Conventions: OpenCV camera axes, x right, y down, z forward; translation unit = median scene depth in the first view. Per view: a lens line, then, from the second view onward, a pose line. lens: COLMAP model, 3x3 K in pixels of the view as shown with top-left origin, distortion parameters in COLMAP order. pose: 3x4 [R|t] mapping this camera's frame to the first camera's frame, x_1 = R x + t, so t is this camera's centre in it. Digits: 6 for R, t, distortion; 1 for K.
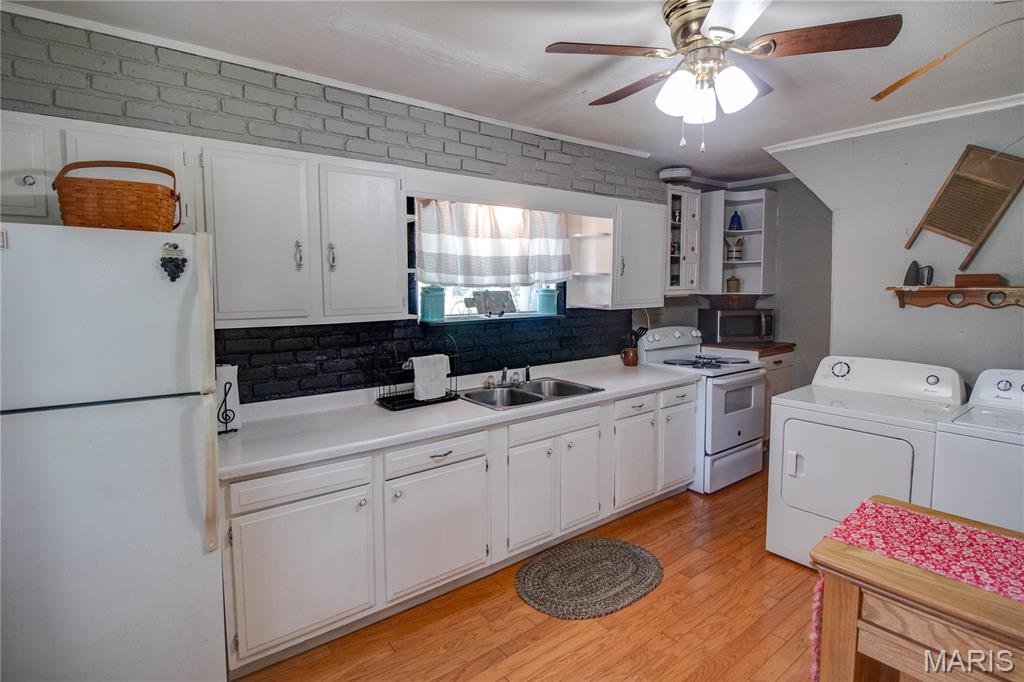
lens RADIAL K [[504.6, 0, 511.1], [0, 504.6, 325.4], [0, 0, 1]] dist [-0.002987, -0.011398]
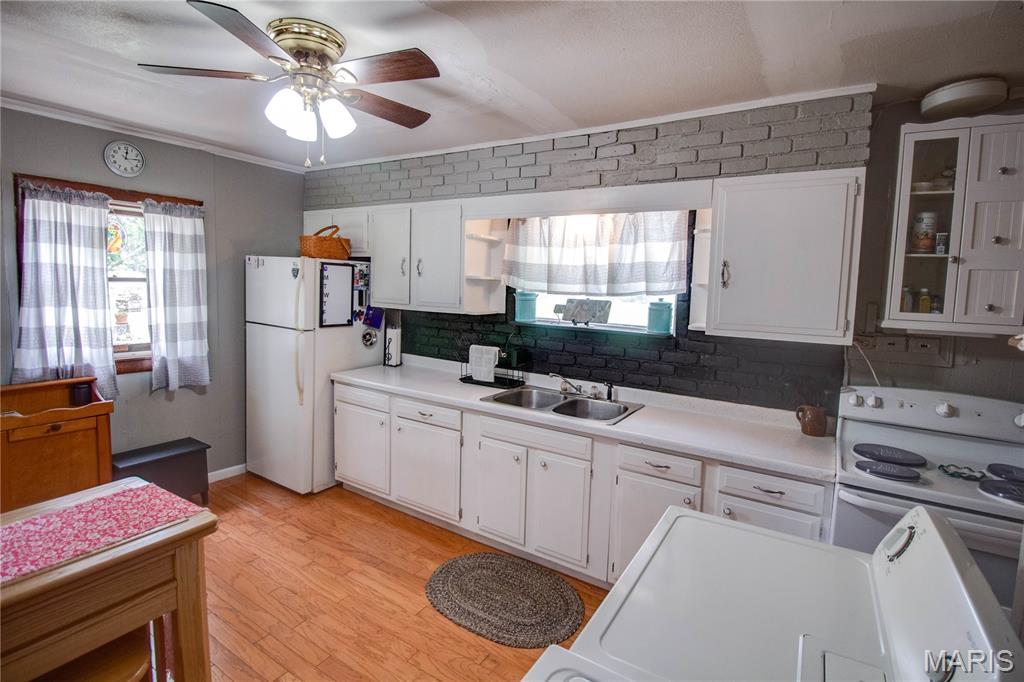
lens RADIAL K [[466.4, 0, 513.8], [0, 466.4, 326.0], [0, 0, 1]] dist [0.000187, -0.011153]
pose [[0.364069, 0.097884, -0.926214, 0.866433], [-0.118104, 0.991286, 0.058338, -0.060509], [0.923854, 0.088150, 0.372457, 0.598537]]
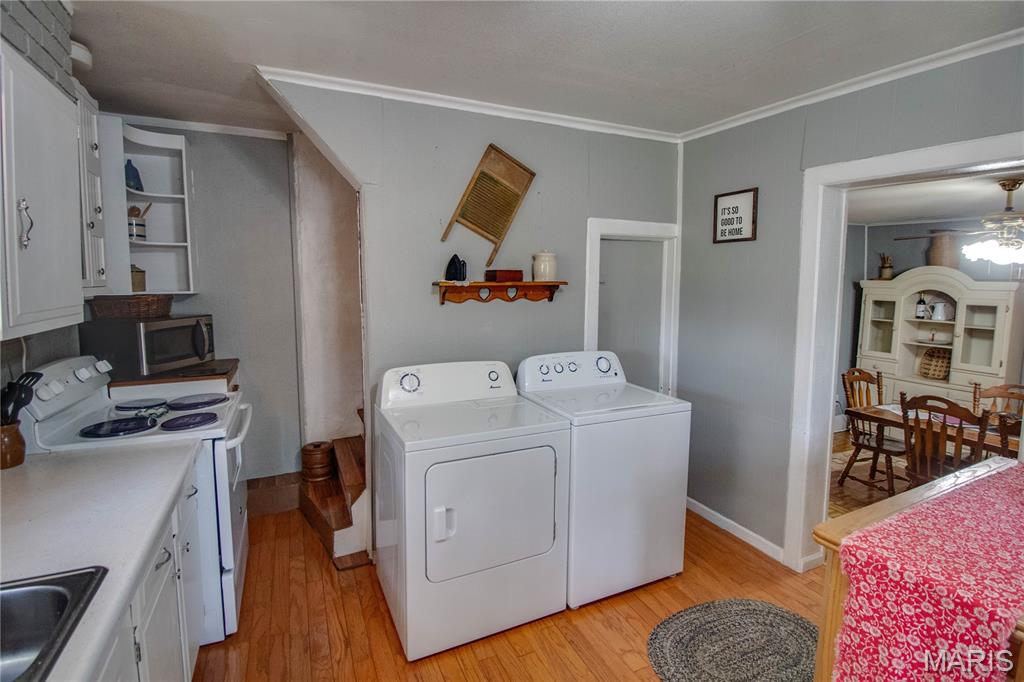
lens RADIAL K [[495.5, 0, 516.8], [0, 495.5, 325.1], [0, 0, 1]] dist [0.001054, -0.013012]
pose [[0.220752, -0.079905, 0.972051, -0.082883], [0.074663, 0.995098, 0.064844, -0.046816], [-0.972468, 0.058261, 0.225636, 0.667091]]
